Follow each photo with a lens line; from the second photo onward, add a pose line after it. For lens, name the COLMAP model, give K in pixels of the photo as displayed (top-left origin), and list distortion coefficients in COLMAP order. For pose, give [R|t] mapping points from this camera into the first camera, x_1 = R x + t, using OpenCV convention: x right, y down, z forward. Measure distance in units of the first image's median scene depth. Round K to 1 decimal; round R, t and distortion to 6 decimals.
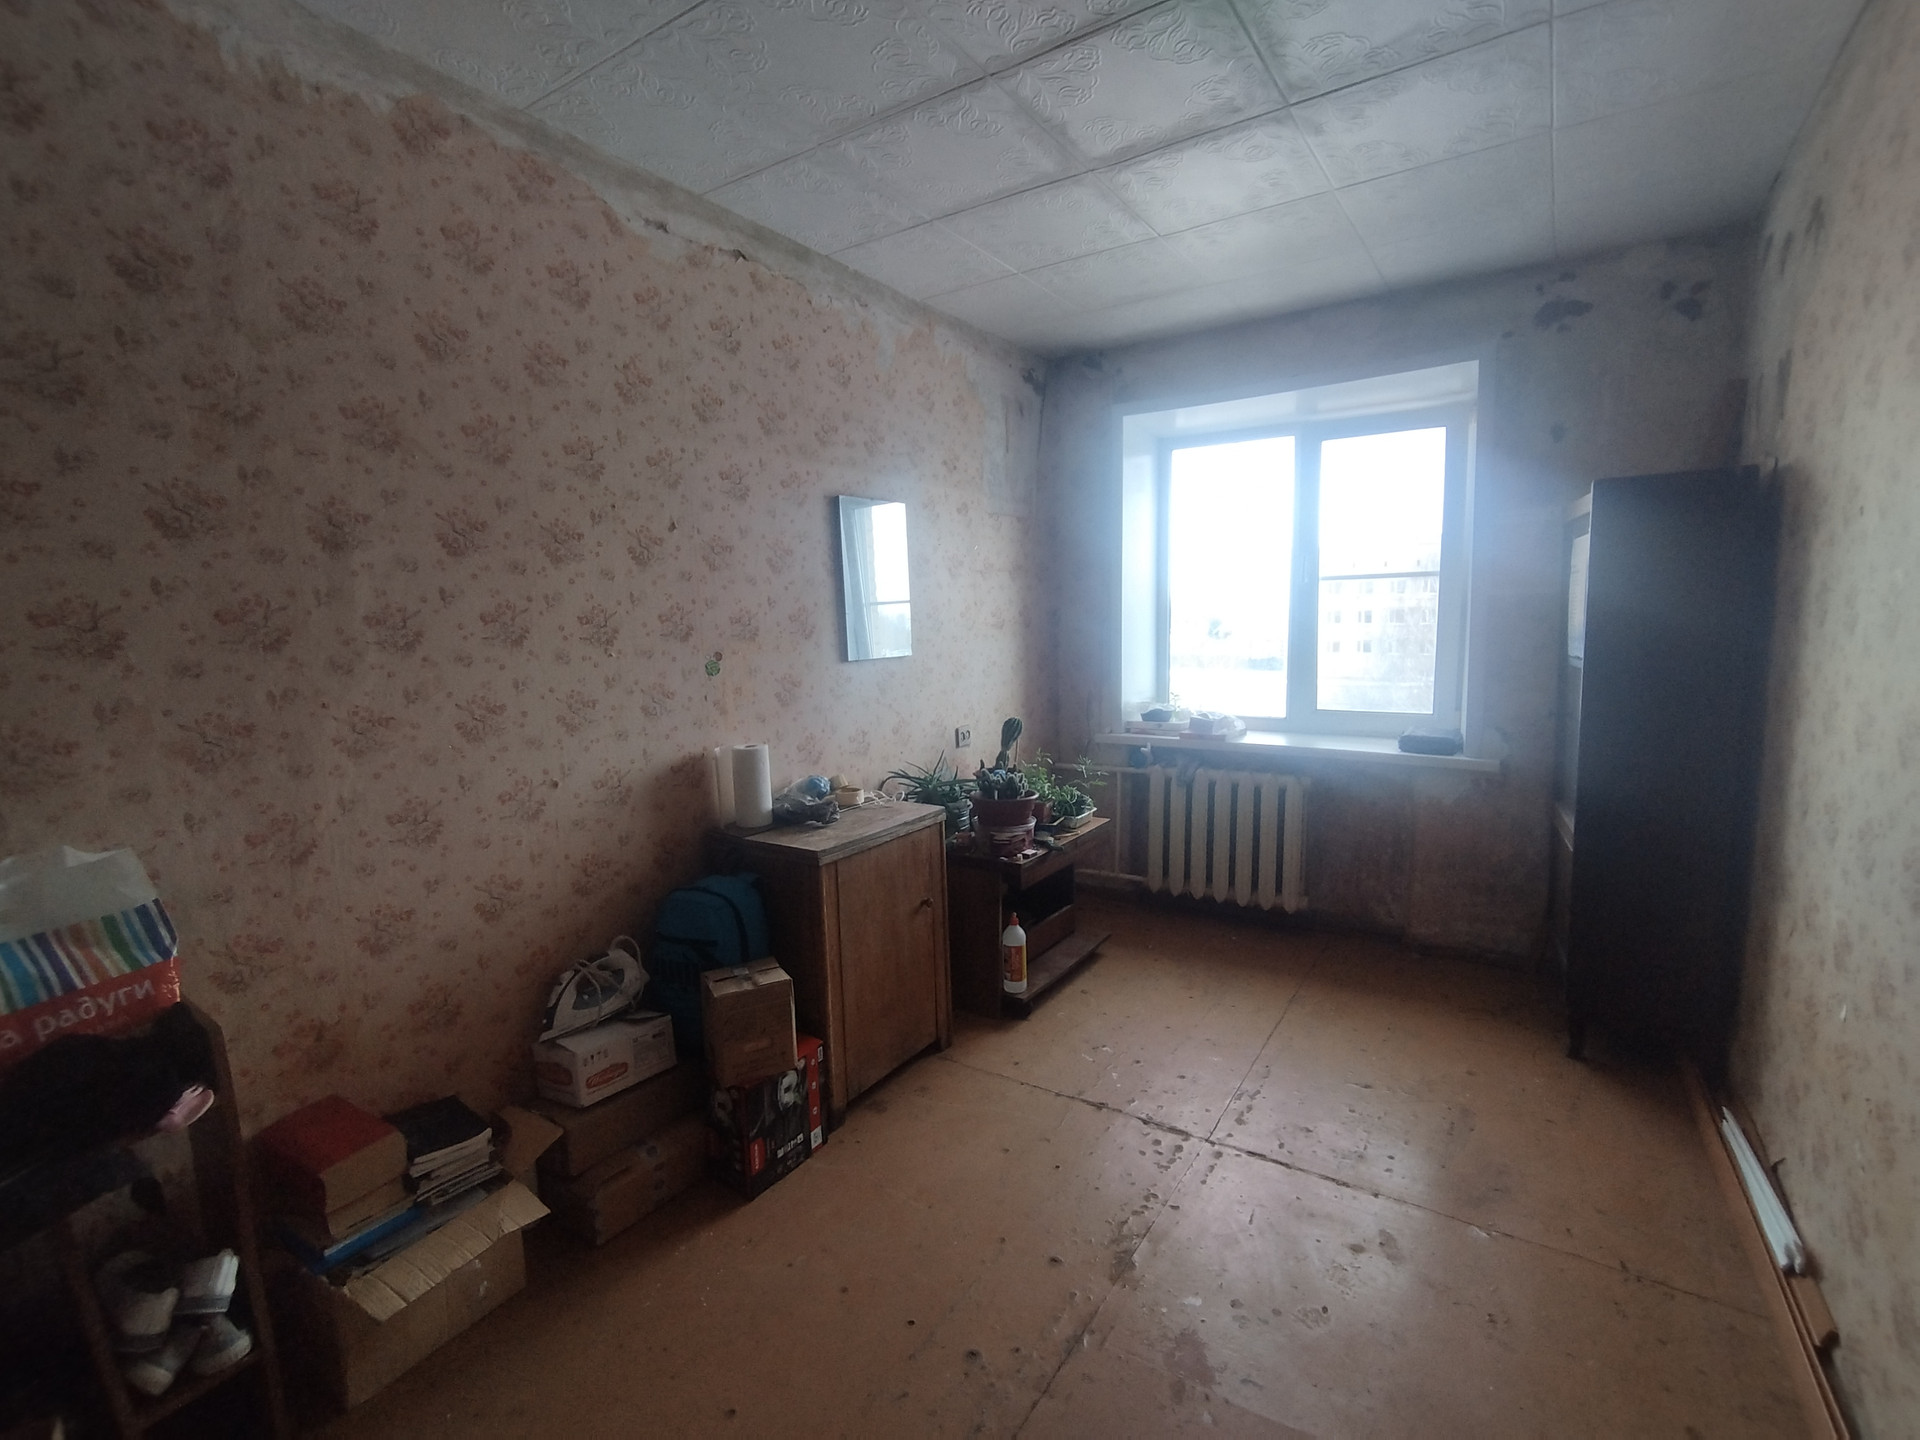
lens RADIAL K [[875.9, 0, 957.9], [0, 875.9, 721.9], [0, 0, 1]] dist [0.001789, 0.000684]
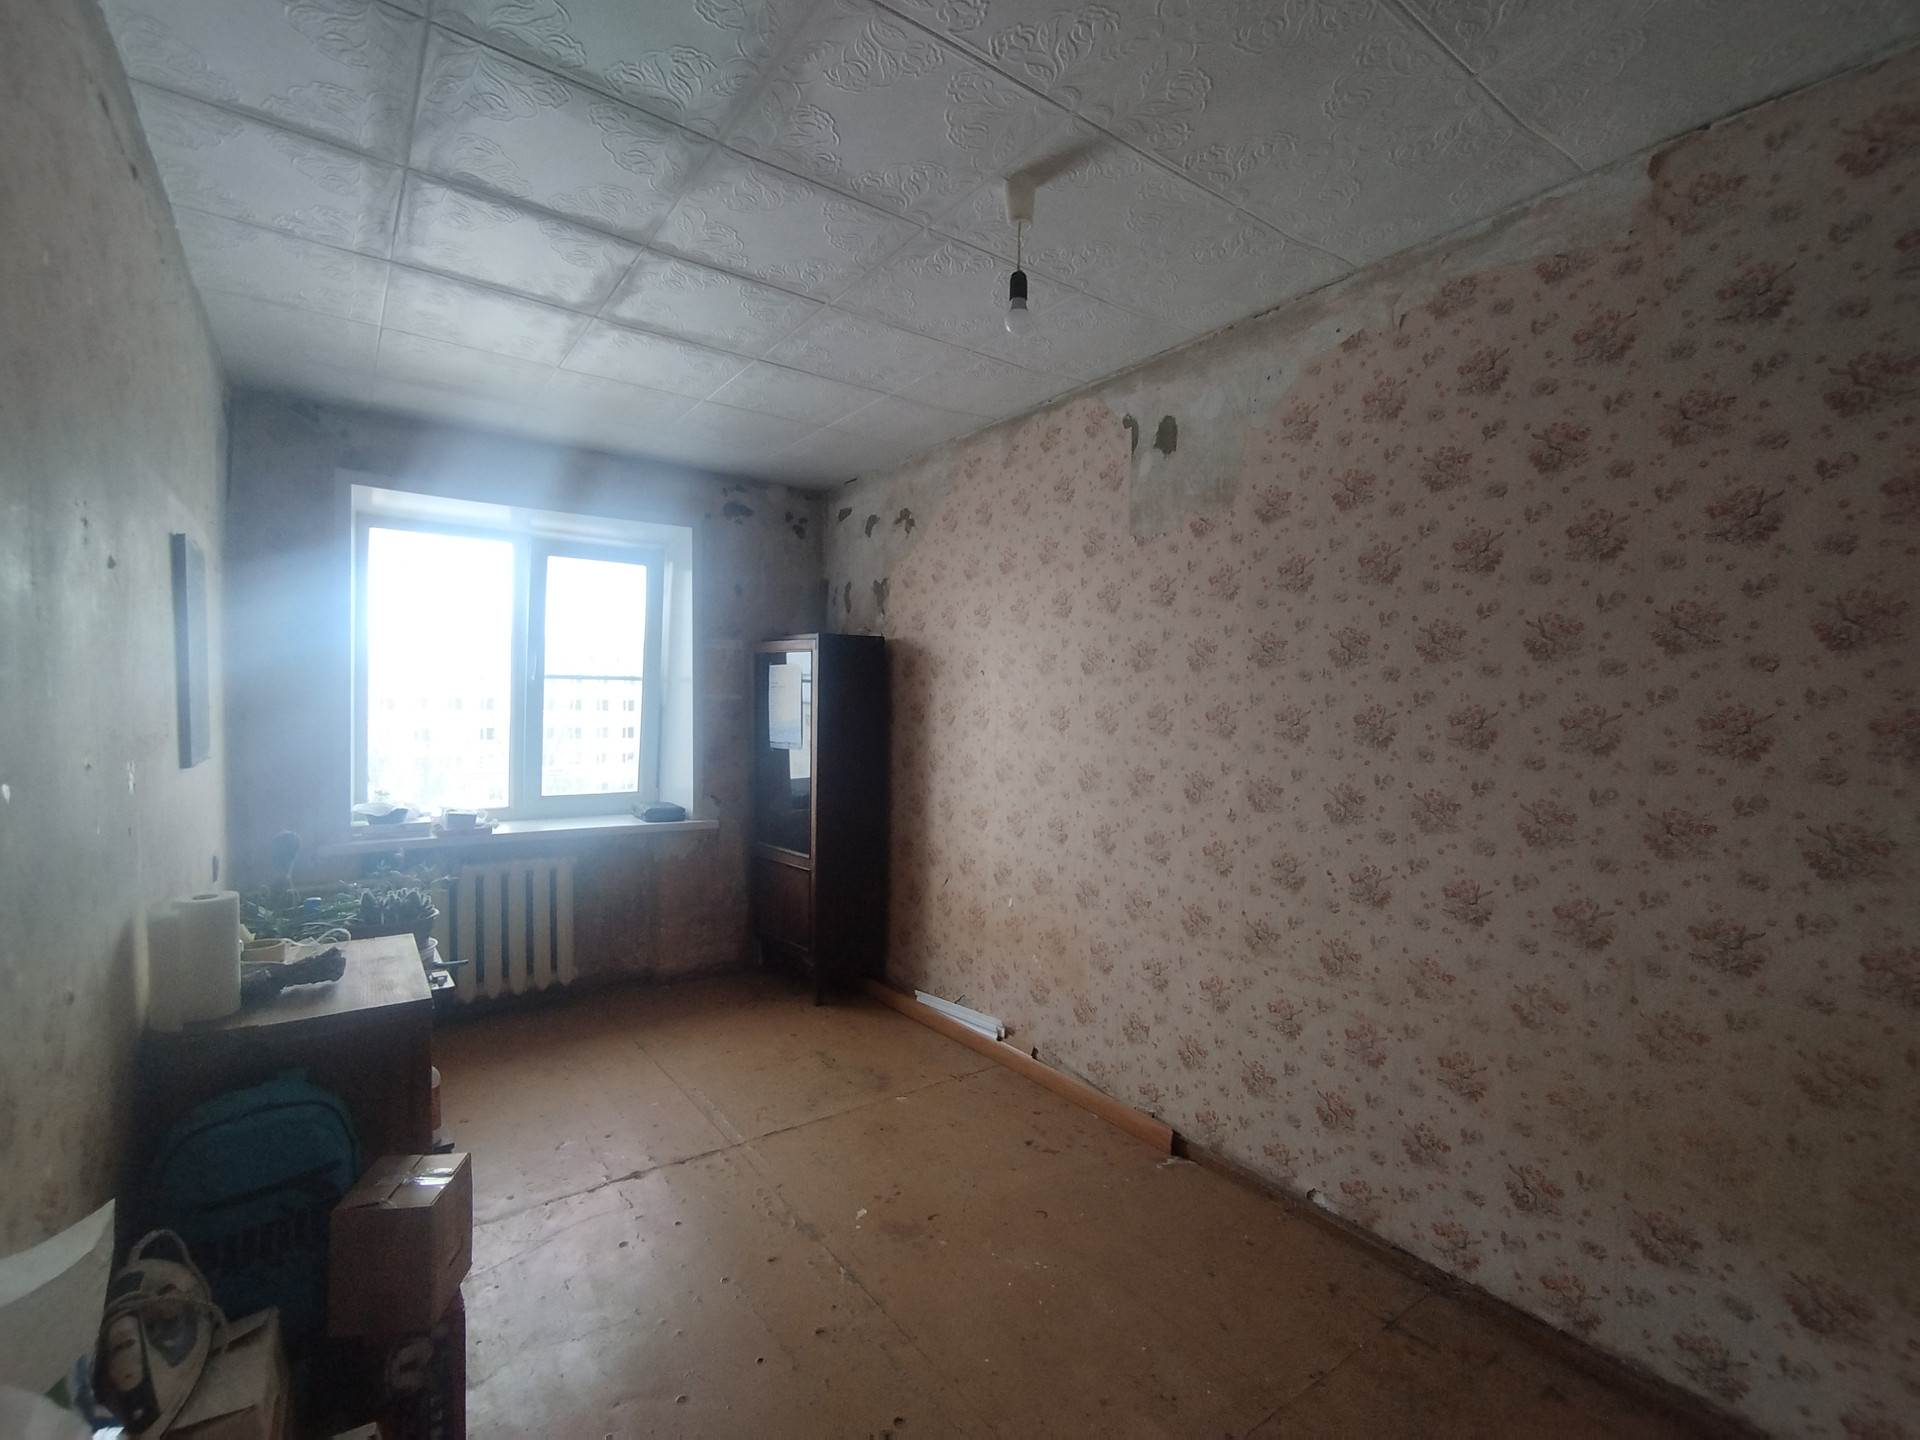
lens RADIAL K [[875.9, 0, 965.3], [0, 875.9, 719.8], [0, 0, 1]] dist [0.001789, 0.000684]
pose [[0.337427, 0.008050, 0.941317, -0.468242], [0.087267, 0.995390, -0.039795, -0.020390], [-0.937298, 0.095574, 0.335169, 0.148022]]
